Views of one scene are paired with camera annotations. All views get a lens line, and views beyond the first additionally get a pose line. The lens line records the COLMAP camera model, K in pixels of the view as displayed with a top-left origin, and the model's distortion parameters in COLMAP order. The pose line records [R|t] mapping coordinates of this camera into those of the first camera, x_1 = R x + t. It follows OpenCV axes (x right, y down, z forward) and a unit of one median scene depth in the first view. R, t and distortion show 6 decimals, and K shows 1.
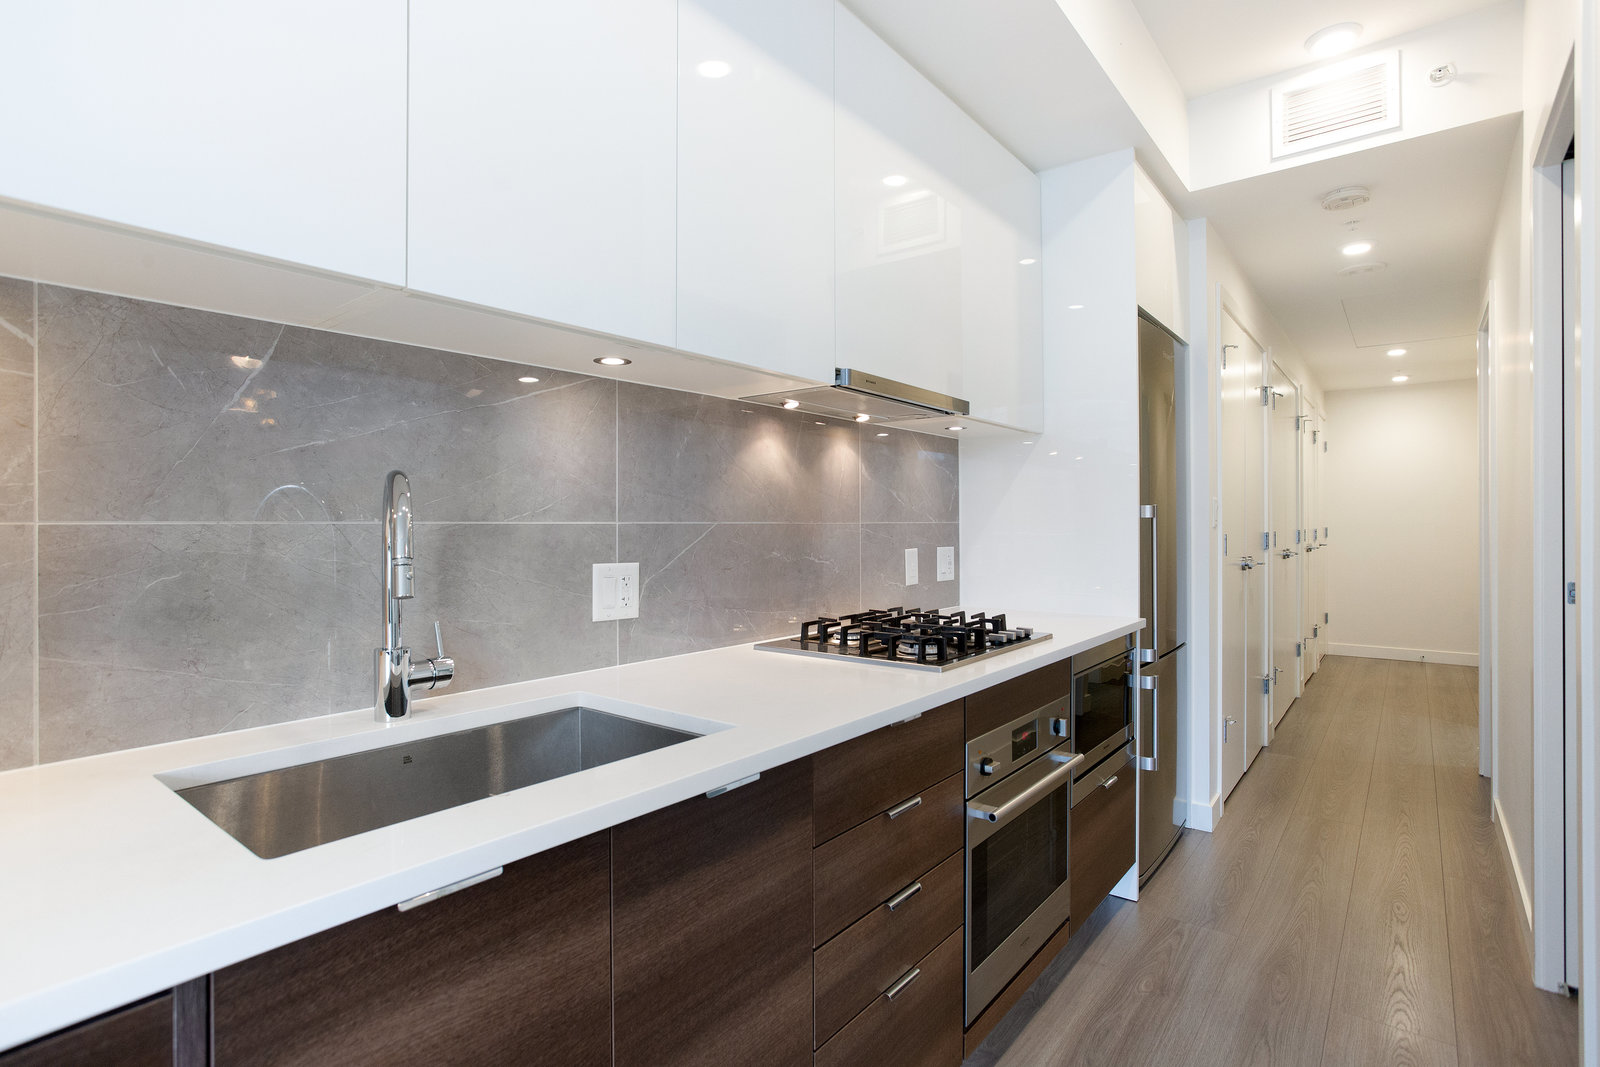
lens RADIAL K [[794.5, 0, 791.4], [0, 794.5, 527.3], [0, 0, 1]] dist [-0.029302, 0.016261]
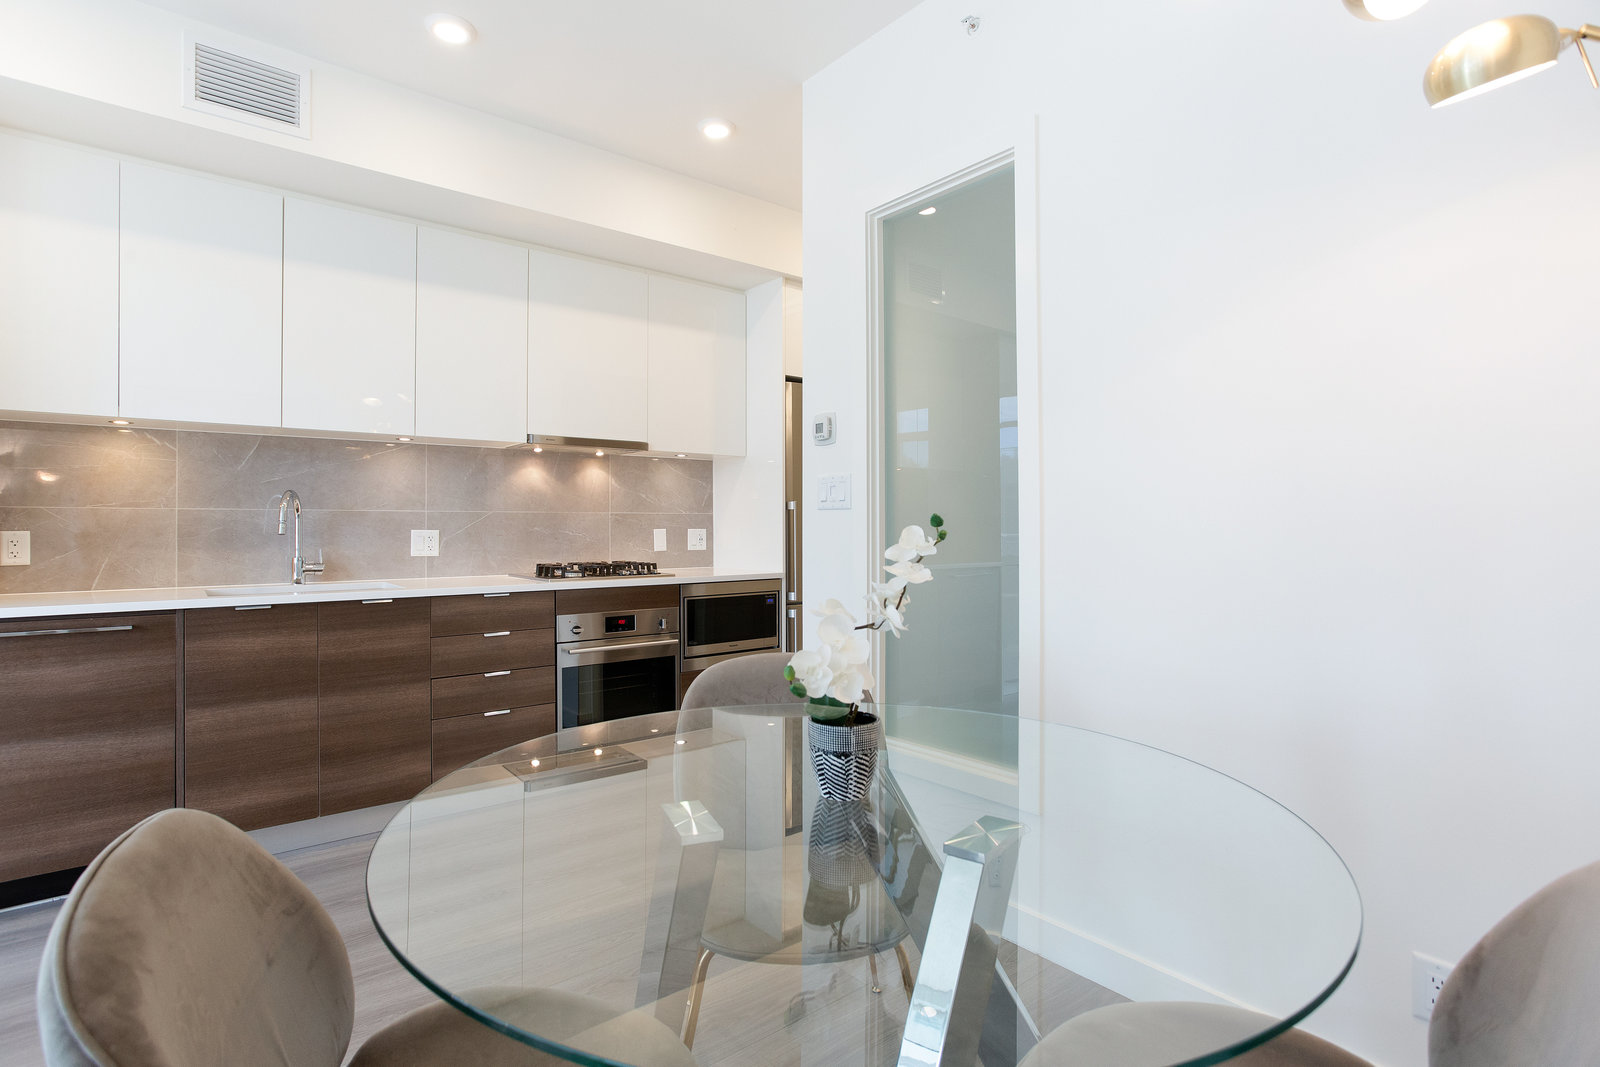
lens RADIAL K [[794.5, 0, 773.9], [0, 794.5, 527.1], [0, 0, 1]] dist [-0.029302, 0.016261]
pose [[0.972806, 0.002047, -0.231613, 0.789256], [-0.002548, 0.999995, -0.001865, 0.026307], [0.231608, 0.002405, 0.972806, -0.565577]]
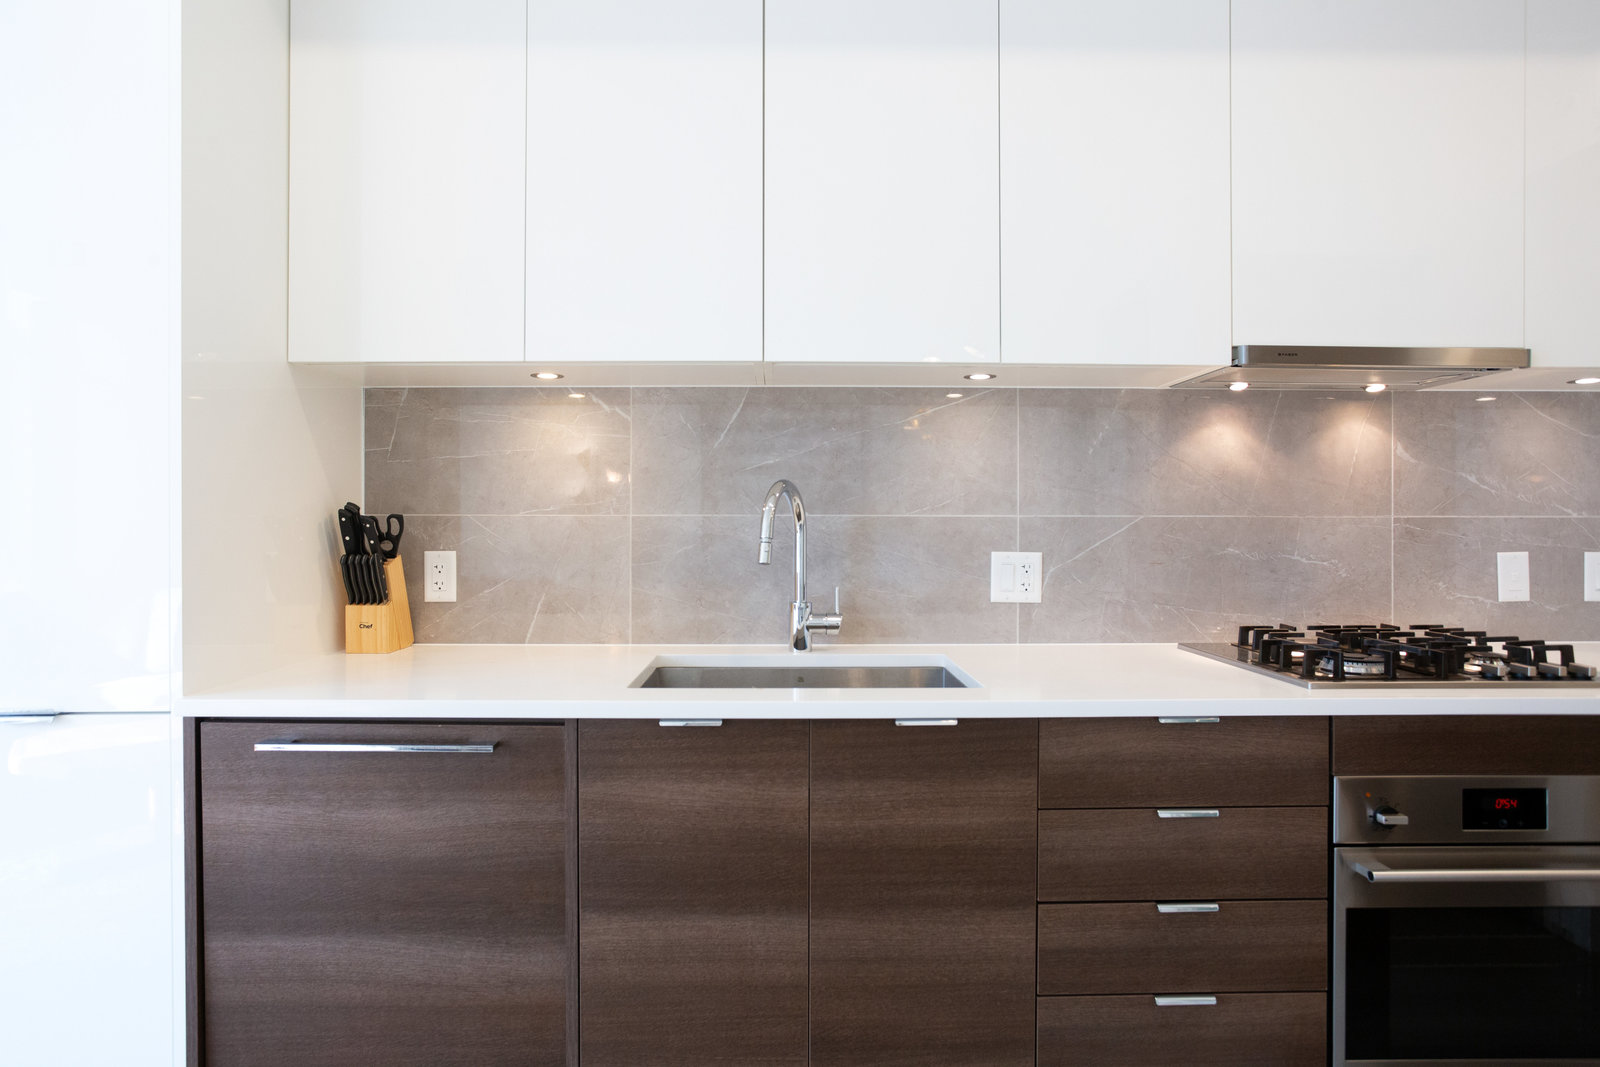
lens RADIAL K [[880.0, 0, 797.9], [0, 880.0, 521.3], [0, 0, 1]] dist [-0.019609, 0.013969]
pose [[0.647729, 0.001691, -0.761869, 0.349389], [-0.006230, 0.999976, -0.003077, 0.005154], [0.761845, 0.006740, 0.647724, -0.023369]]
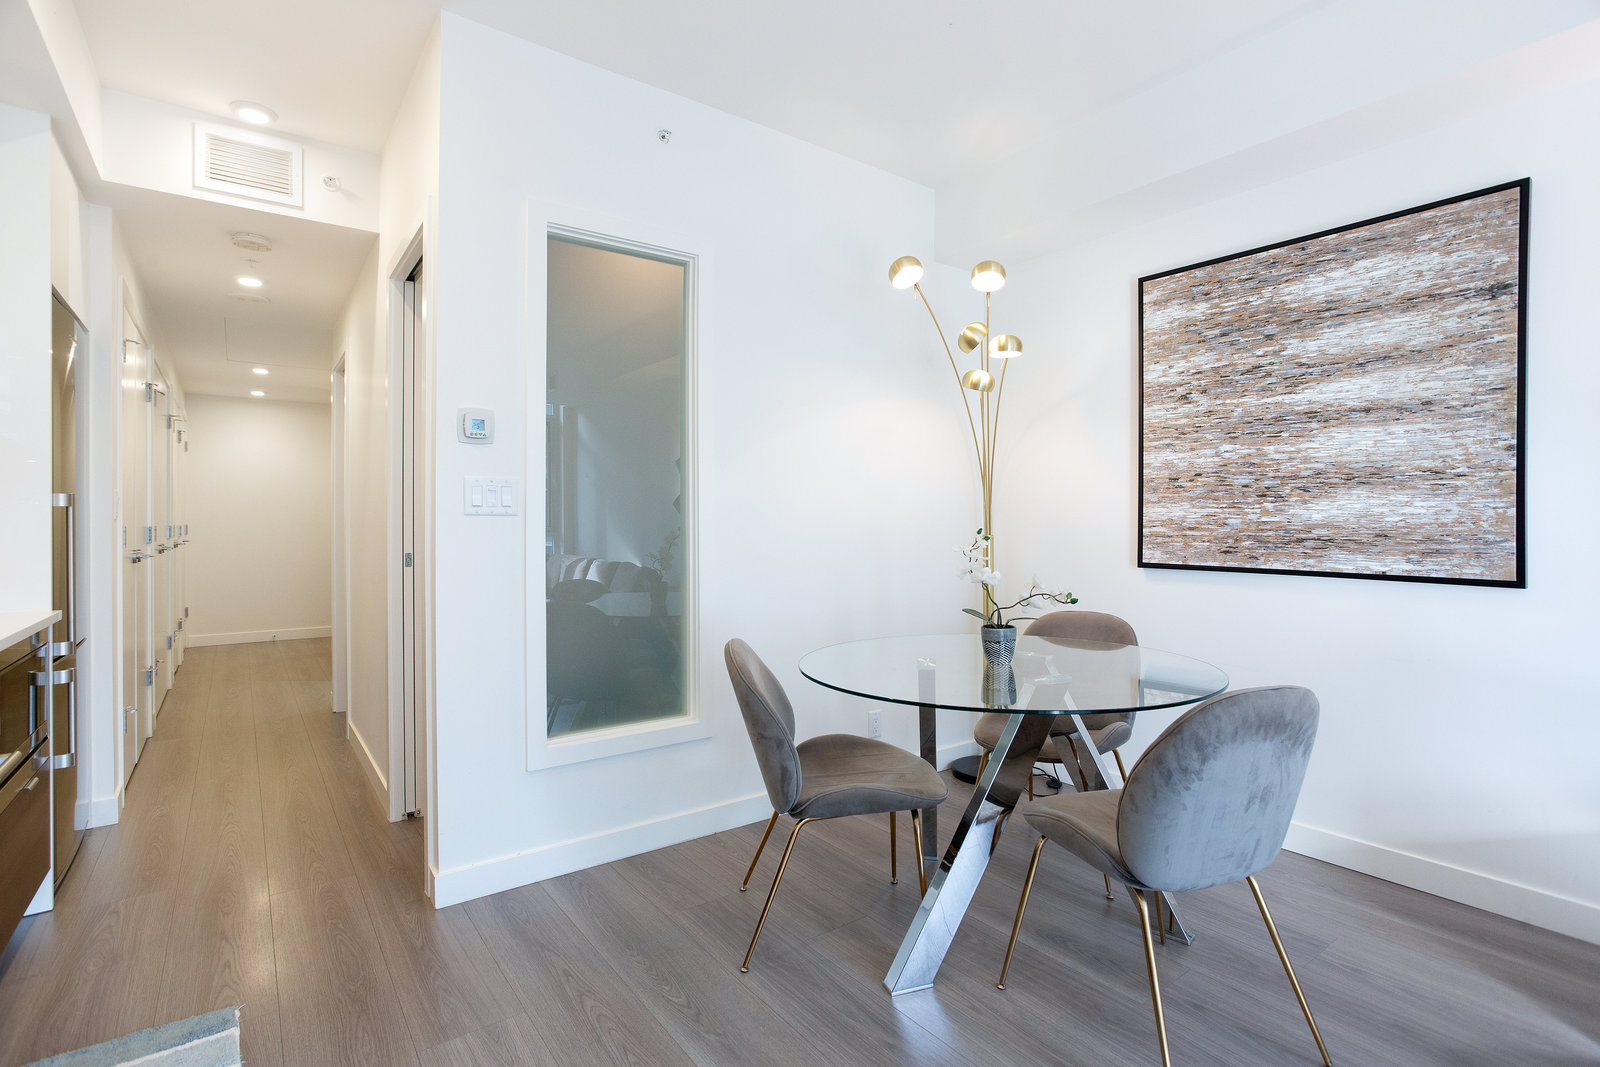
lens RADIAL K [[766.4, 0, 805.2], [0, 766.4, 528.6], [0, 0, 1]] dist [-0.027965, 0.008625]
pose [[0.254533, 0.000811, 0.967064, -0.206228], [-0.001494, 0.999999, -0.000445, 0.014334], [-0.967063, -0.001332, 0.254534, -0.111026]]
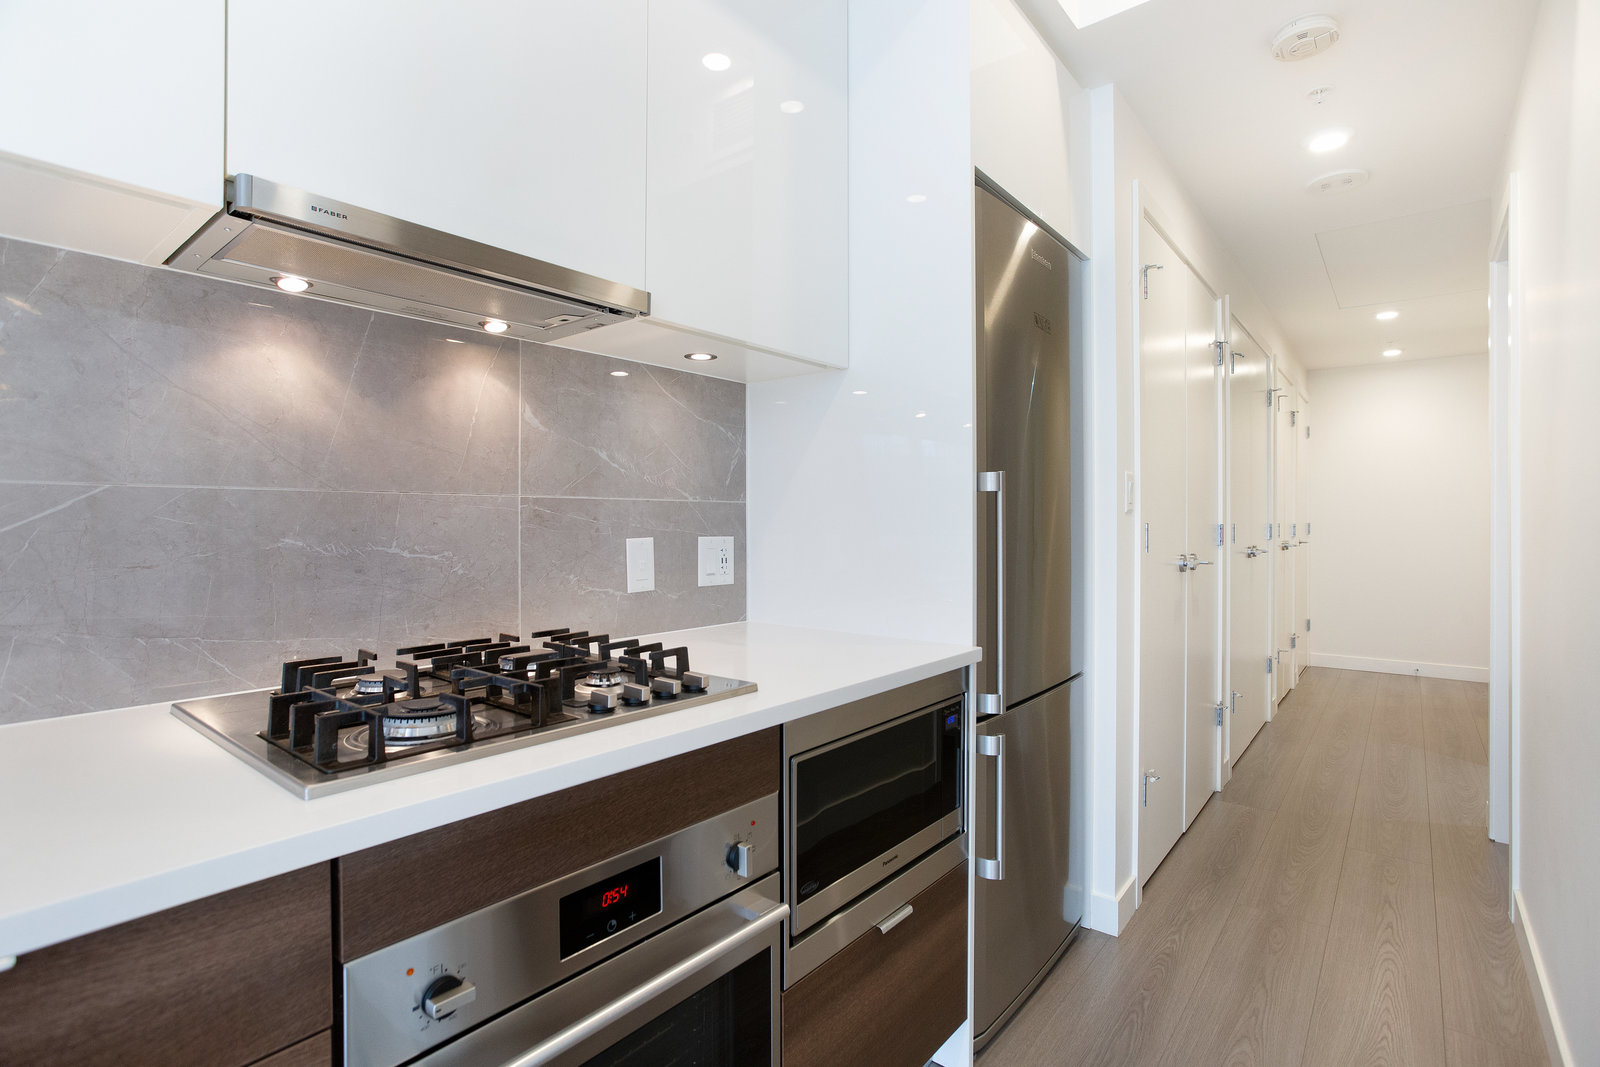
lens RADIAL K [[766.4, 0, 782.6], [0, 766.4, 526.6], [0, 0, 1]] dist [-0.027965, 0.008625]
pose [[0.999737, 0.003114, -0.022706, 0.296321], [-0.003105, 0.999995, 0.000431, 0.016993], [0.022707, -0.000360, 0.999742, 0.367233]]
